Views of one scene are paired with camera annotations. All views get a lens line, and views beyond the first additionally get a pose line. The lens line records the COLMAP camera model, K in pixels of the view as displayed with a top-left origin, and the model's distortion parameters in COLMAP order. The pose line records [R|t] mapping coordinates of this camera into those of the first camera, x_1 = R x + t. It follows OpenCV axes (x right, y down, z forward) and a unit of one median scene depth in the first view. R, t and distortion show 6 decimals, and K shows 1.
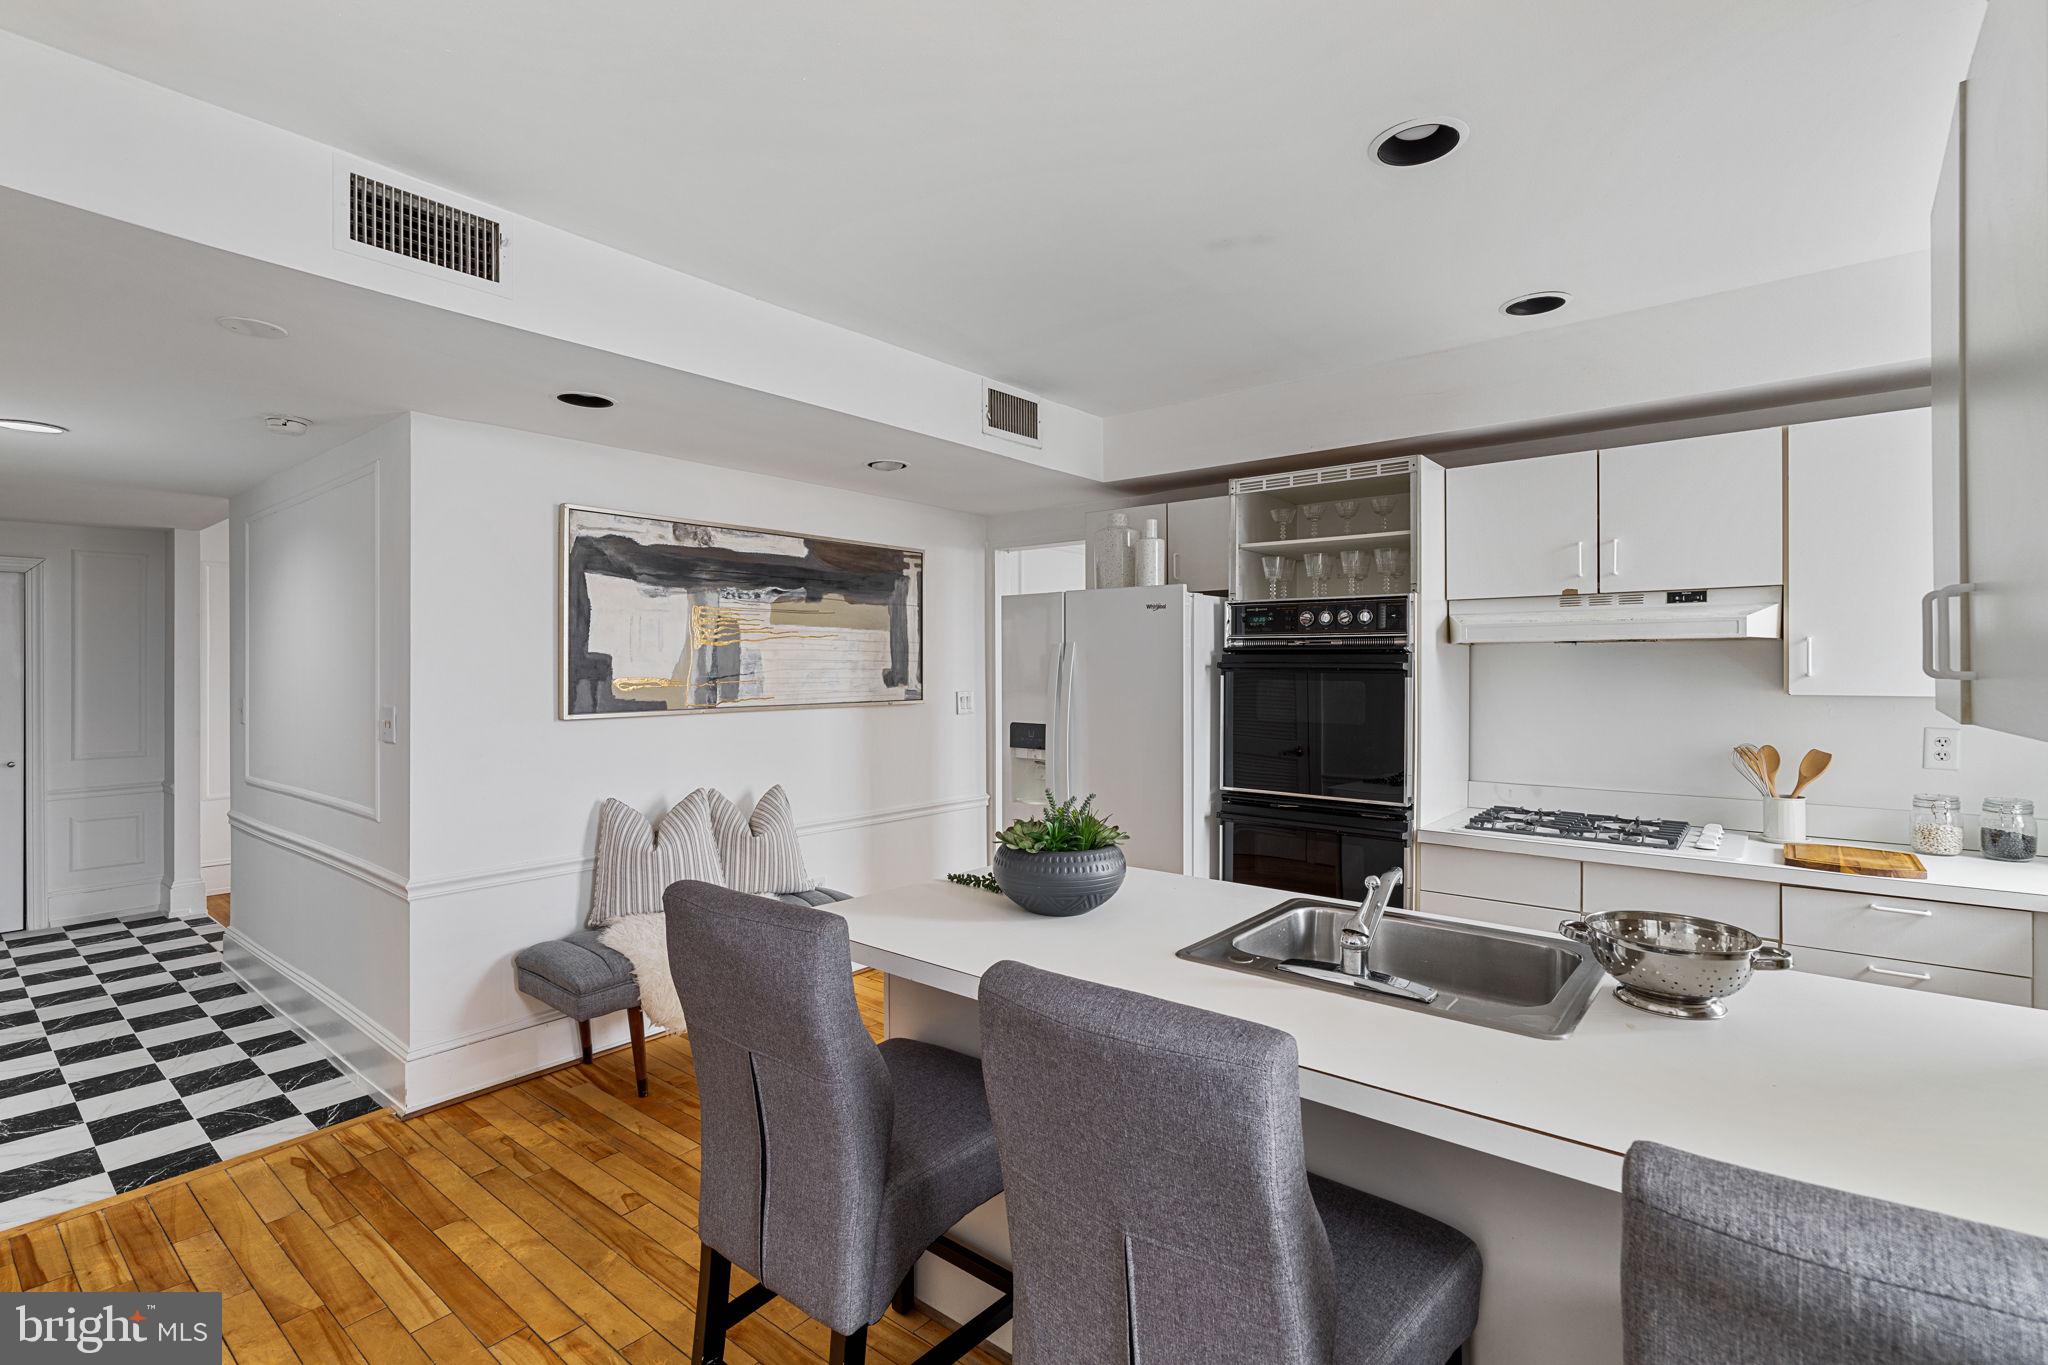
lens RADIAL K [[931.7, 0, 1036.9], [0, 931.7, 680.8], [0, 0, 1]] dist [0.000851, -0.001551]
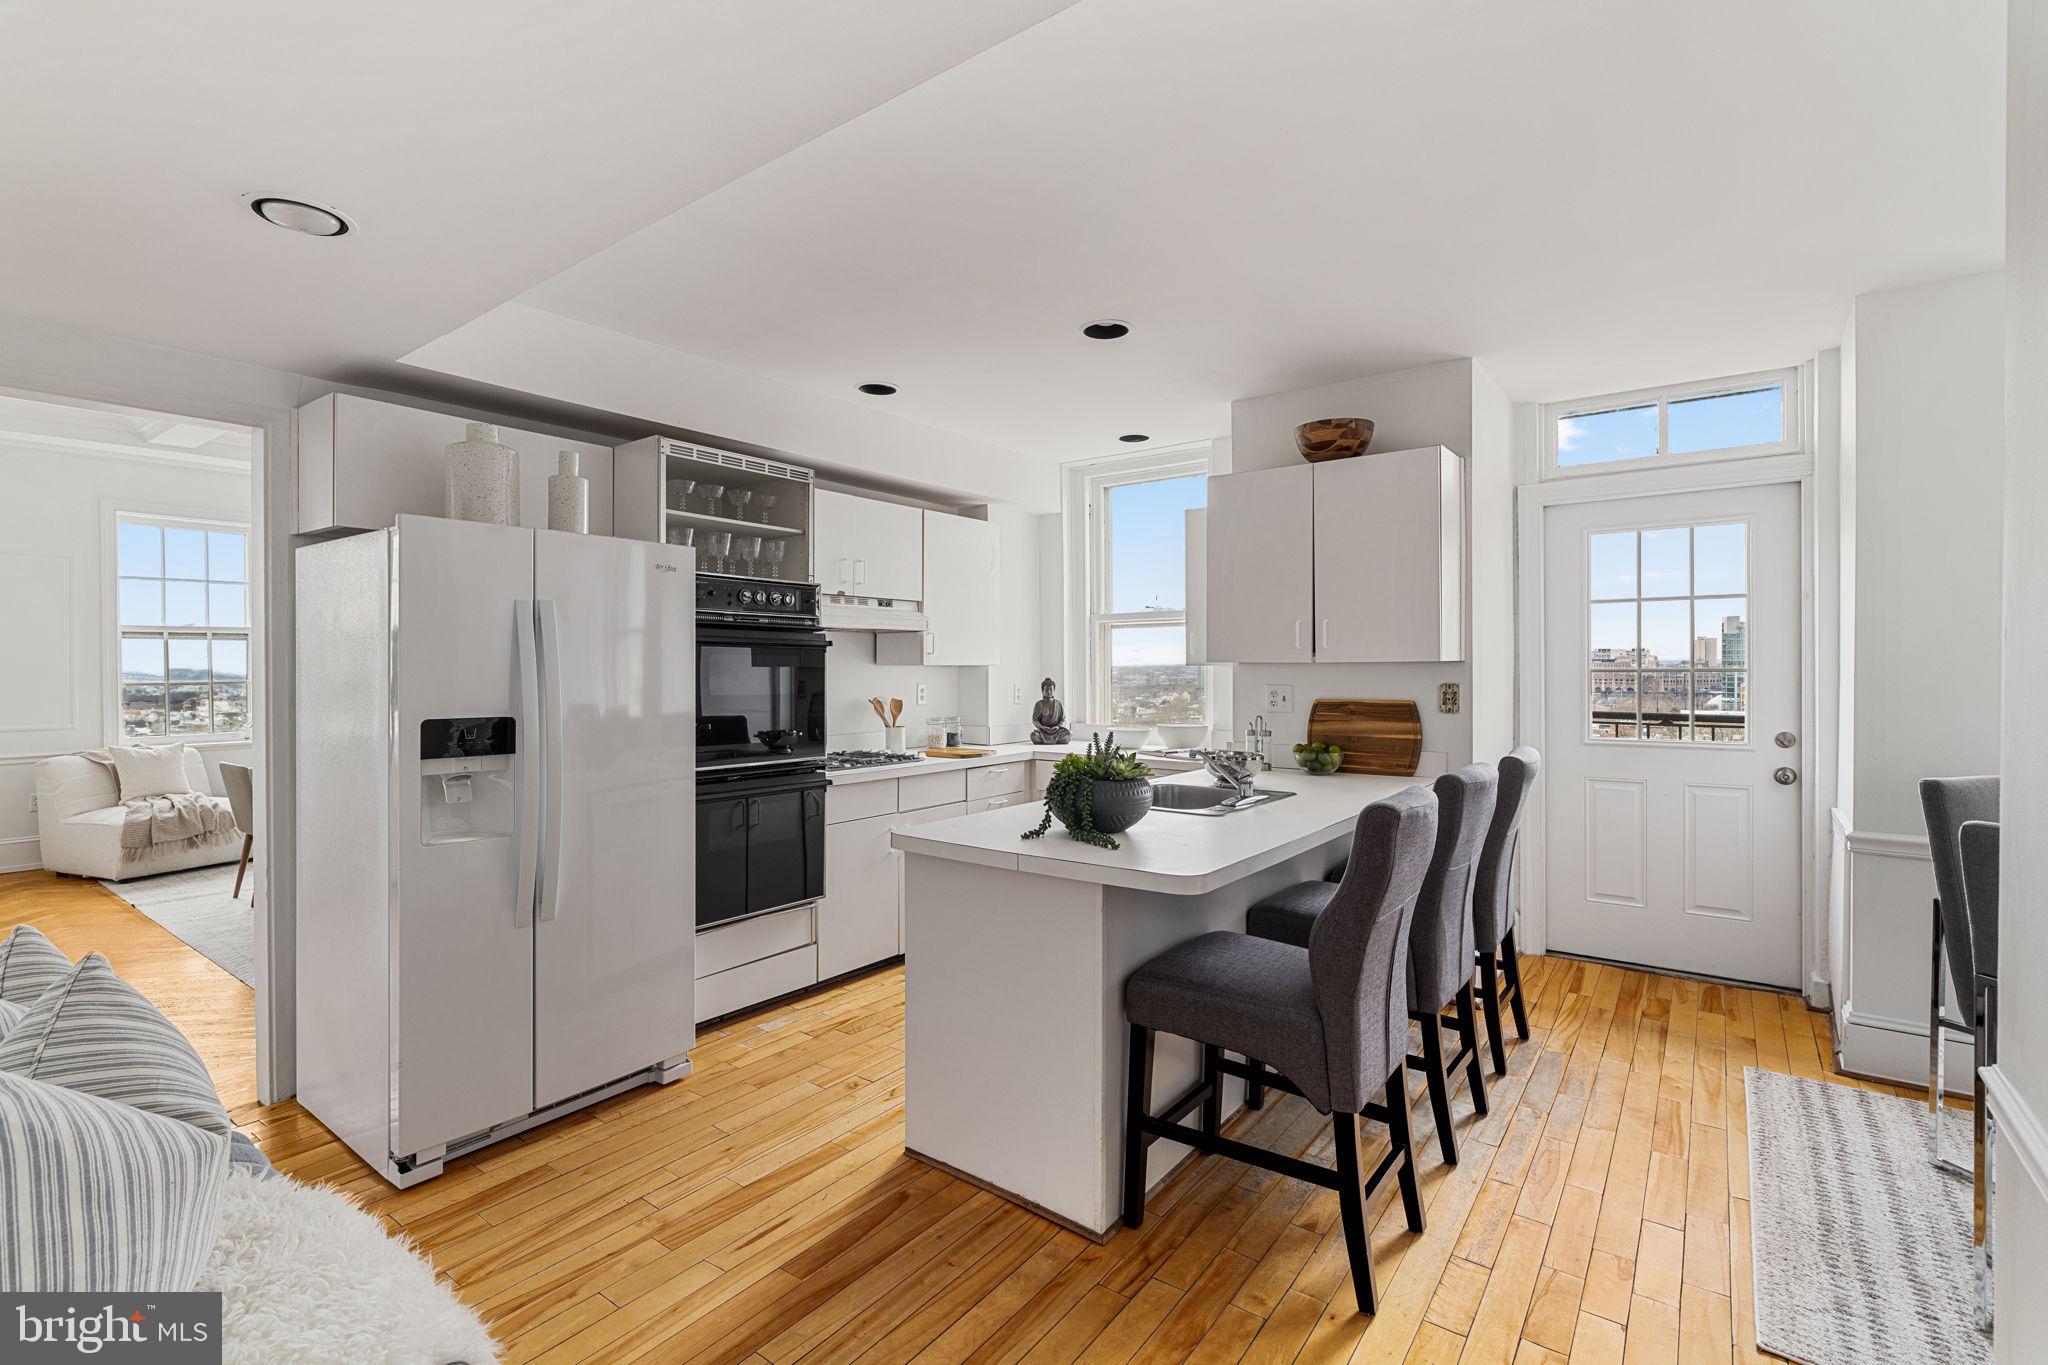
lens RADIAL K [[931.7, 0, 1007.0], [0, 931.7, 682.6], [0, 0, 1]] dist [0.000851, -0.001551]
pose [[-0.010339, -0.015351, 0.999829, -0.801845], [0.015629, 0.999758, 0.015512, 0.020417], [-0.999824, 0.015787, -0.010097, 0.749562]]
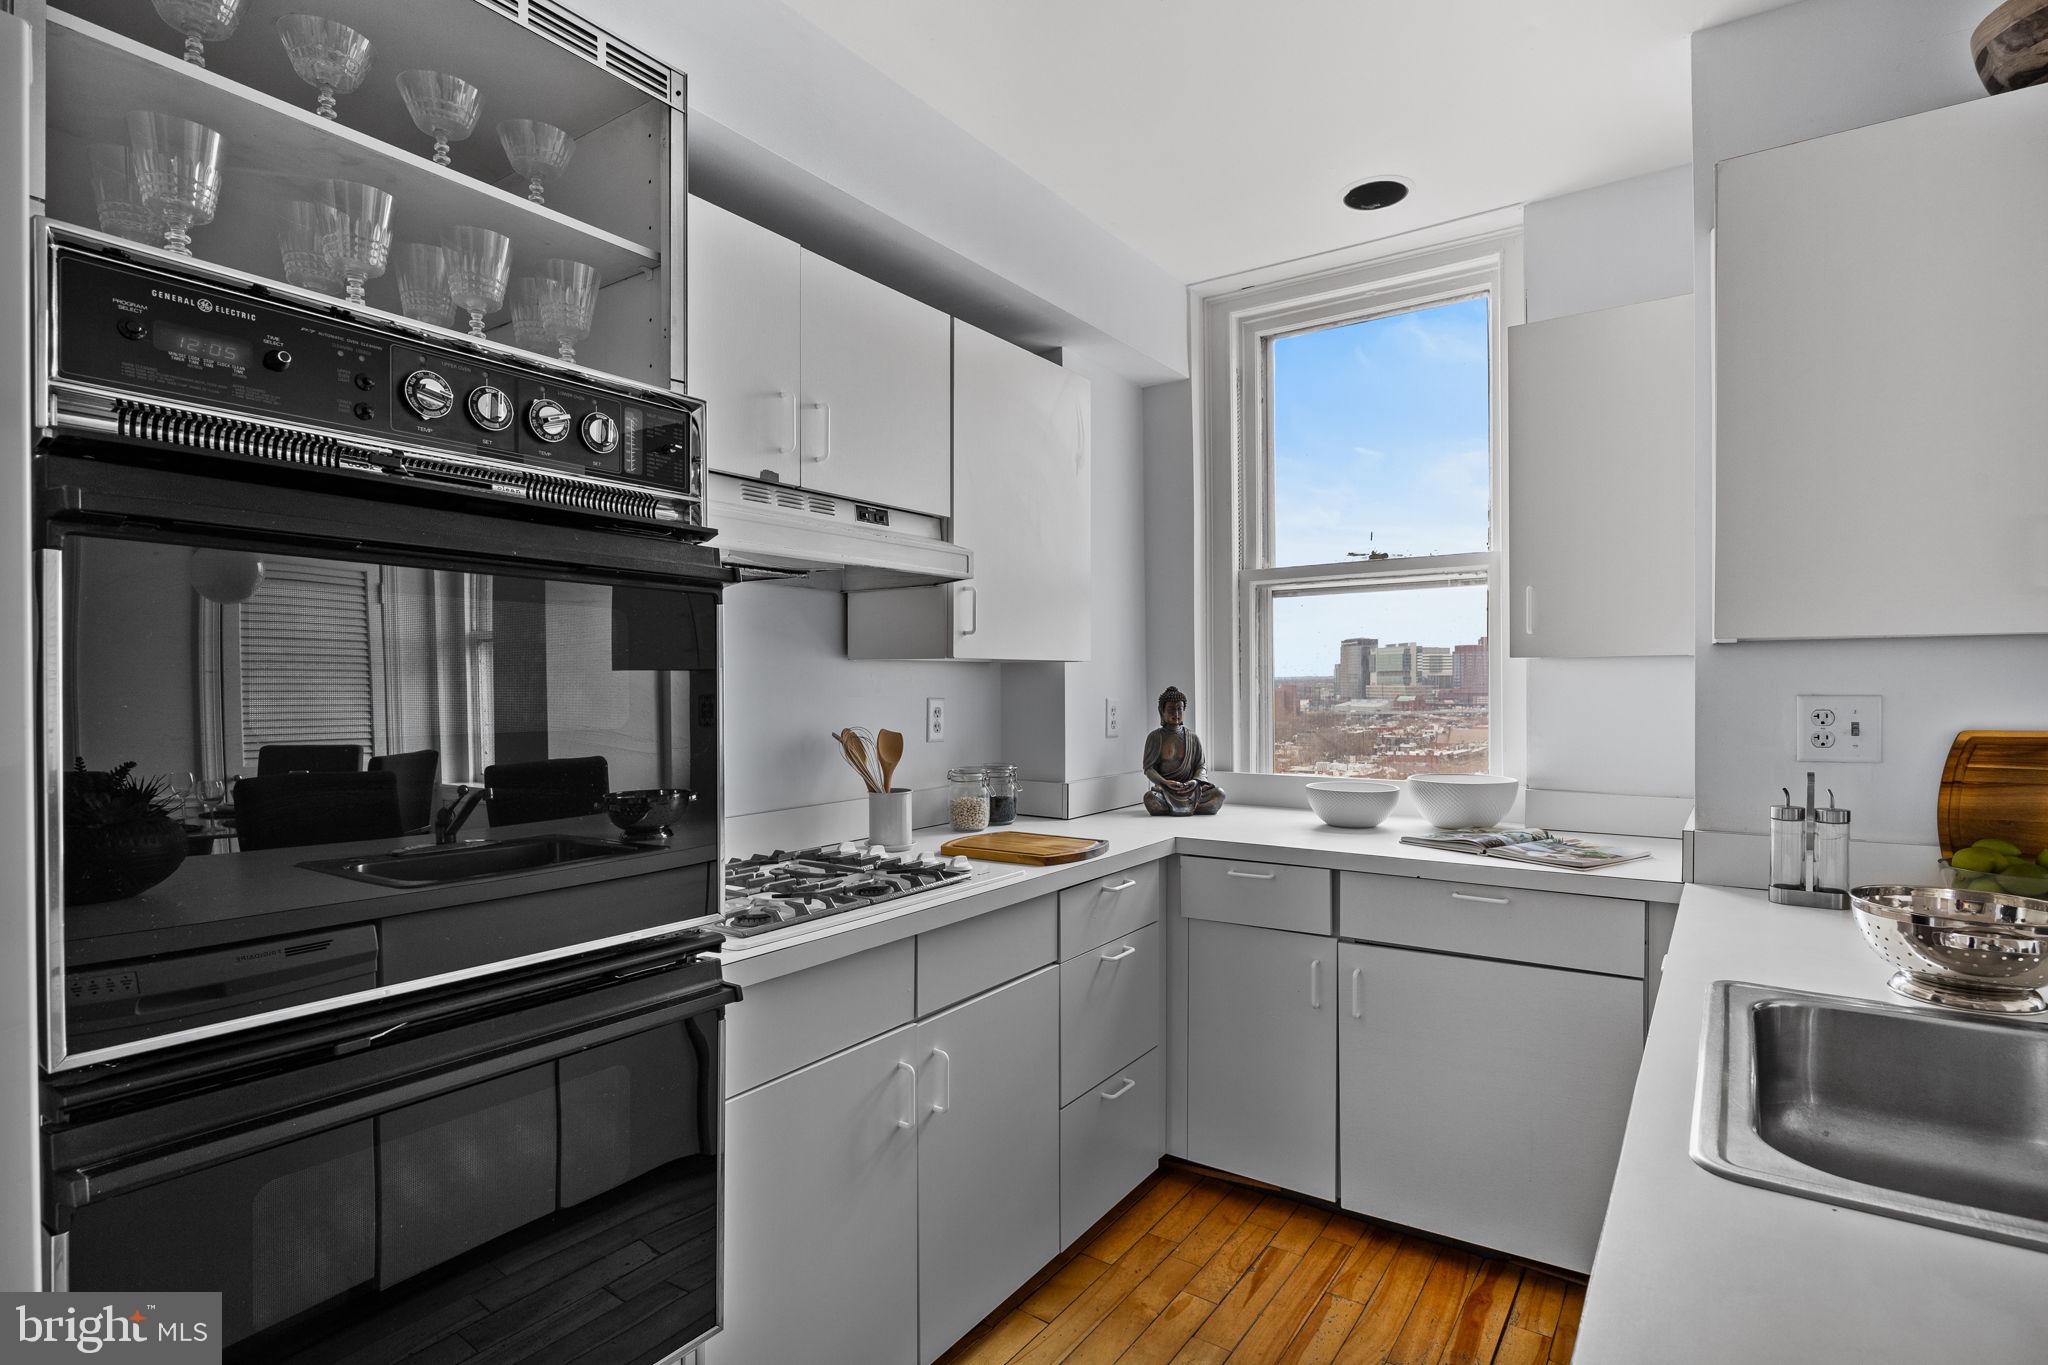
lens RADIAL K [[1027.6, 0, 1020.7], [0, 1027.6, 694.7], [0, 0, 1]] dist [-0.009779, 0.003049]
pose [[-0.064239, -0.010415, 0.997880, -0.061094], [0.019661, 0.999738, 0.011700, 0.033021], [-0.997741, 0.020370, -0.064017, 0.868183]]
